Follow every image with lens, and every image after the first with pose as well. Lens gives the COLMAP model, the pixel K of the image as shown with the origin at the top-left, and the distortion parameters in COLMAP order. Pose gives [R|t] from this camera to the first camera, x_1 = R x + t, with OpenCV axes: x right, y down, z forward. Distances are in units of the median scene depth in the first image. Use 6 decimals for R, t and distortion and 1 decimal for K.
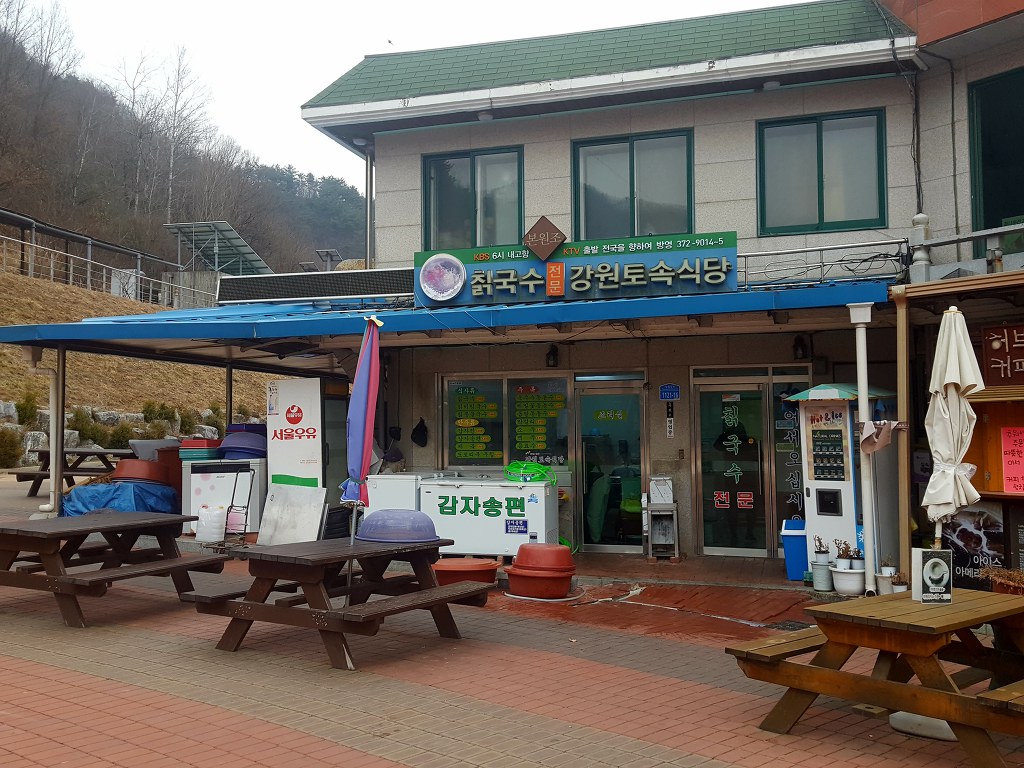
lens RADIAL K [[1028.1, 0, 510.7], [0, 1028.1, 363.3], [0, 0, 1]] dist [0.191803, -0.369618]
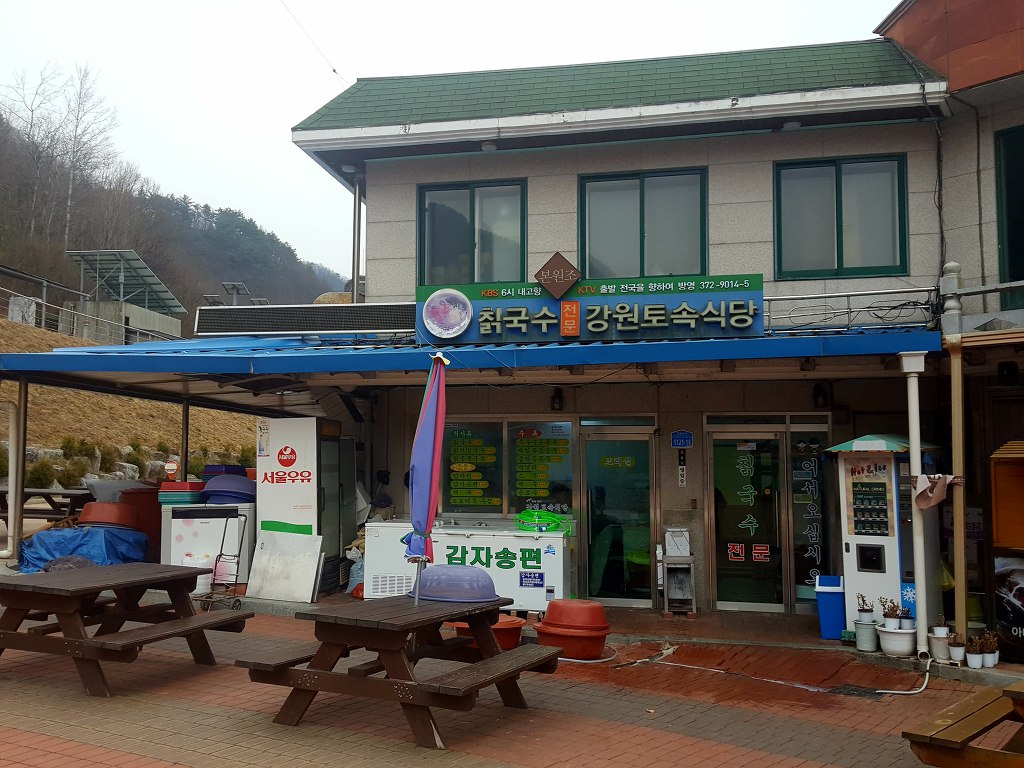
lens RADIAL K [[1025.3, 0, 486.4], [0, 1025.3, 388.3], [0, 0, 1]] dist [0.191482, -0.371285]
pose [[0.996392, 0.020968, 0.082235, -0.110430], [-0.019778, 0.999688, -0.015251, -0.001161], [-0.082529, 0.013570, 0.996496, 0.059186]]
